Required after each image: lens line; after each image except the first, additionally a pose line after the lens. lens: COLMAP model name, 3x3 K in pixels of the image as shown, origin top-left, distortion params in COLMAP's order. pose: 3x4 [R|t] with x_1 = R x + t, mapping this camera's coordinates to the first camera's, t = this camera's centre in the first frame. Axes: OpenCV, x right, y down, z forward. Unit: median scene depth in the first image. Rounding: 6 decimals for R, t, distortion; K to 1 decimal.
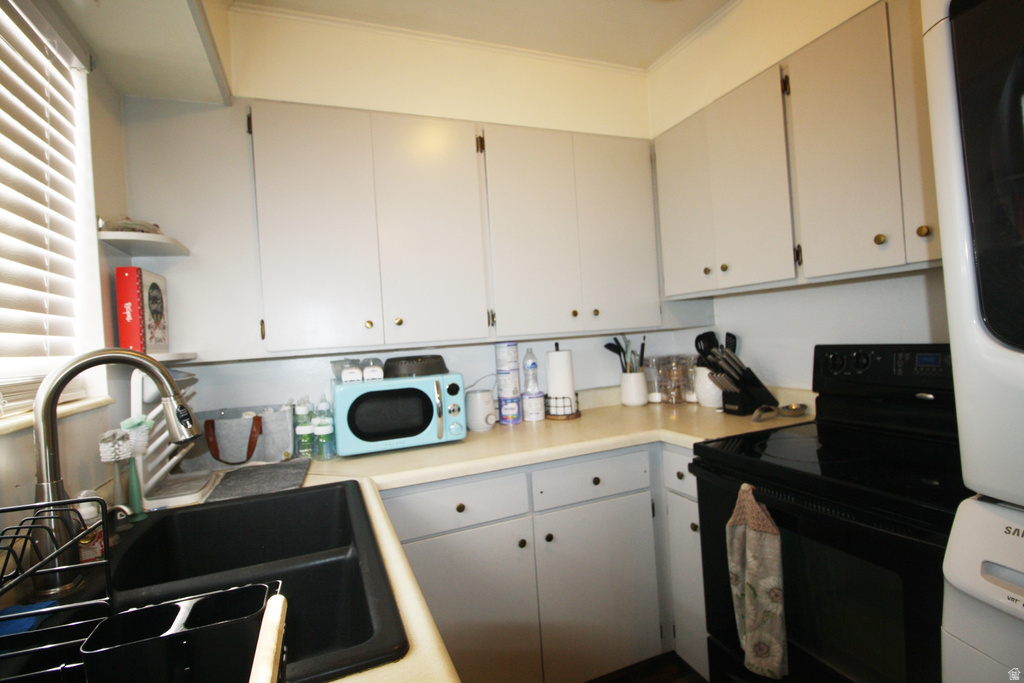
lens RADIAL K [[487.0, 0, 518.3], [0, 487.0, 336.7], [0, 0, 1]] dist [0.002186, -0.013188]
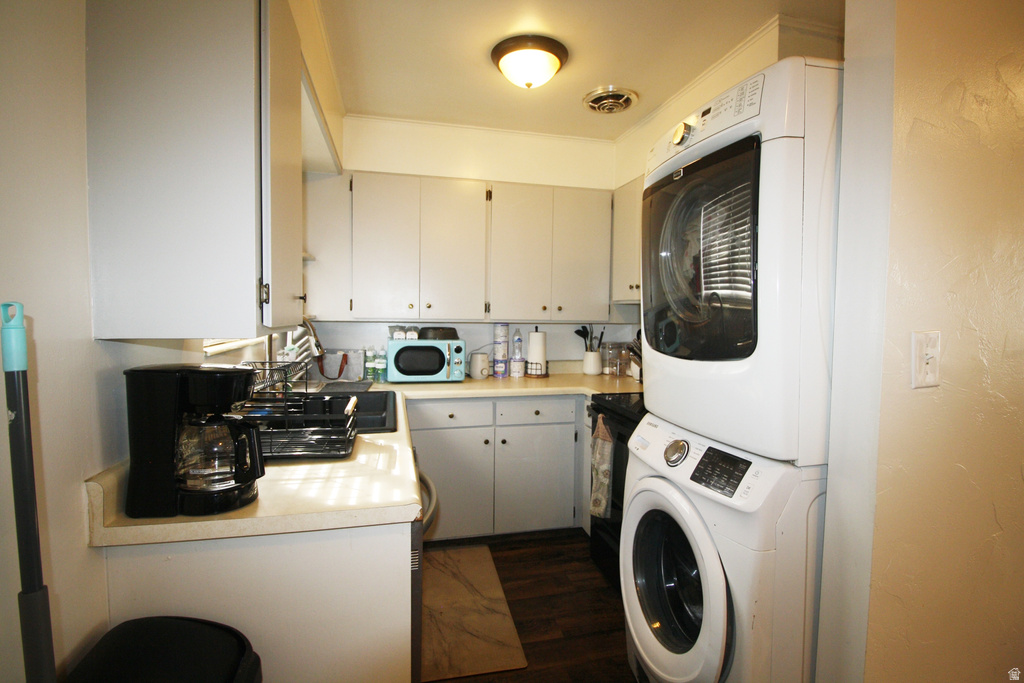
lens RADIAL K [[476.2, 0, 514.4], [0, 476.2, 337.8], [0, 0, 1]] dist [-0.000595, -0.012511]
pose [[0.986778, 0.086924, -0.136798, 0.269525], [-0.079969, 0.995249, 0.055545, -0.035300], [0.140977, -0.043871, 0.989040, -0.554956]]
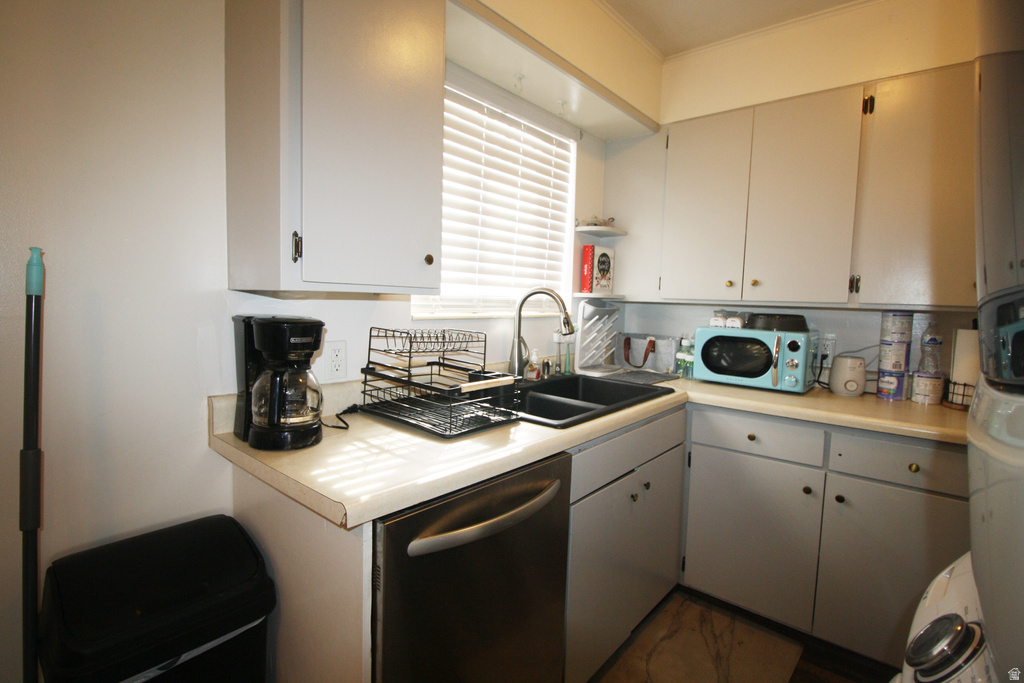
lens RADIAL K [[487.0, 0, 518.3], [0, 487.0, 336.7], [0, 0, 1]] dist [0.002186, -0.013188]
pose [[0.470971, 0.149735, -0.869348, 0.542371], [-0.064707, 0.988698, 0.135237, -0.023942], [0.879772, -0.007440, 0.475337, -0.088460]]
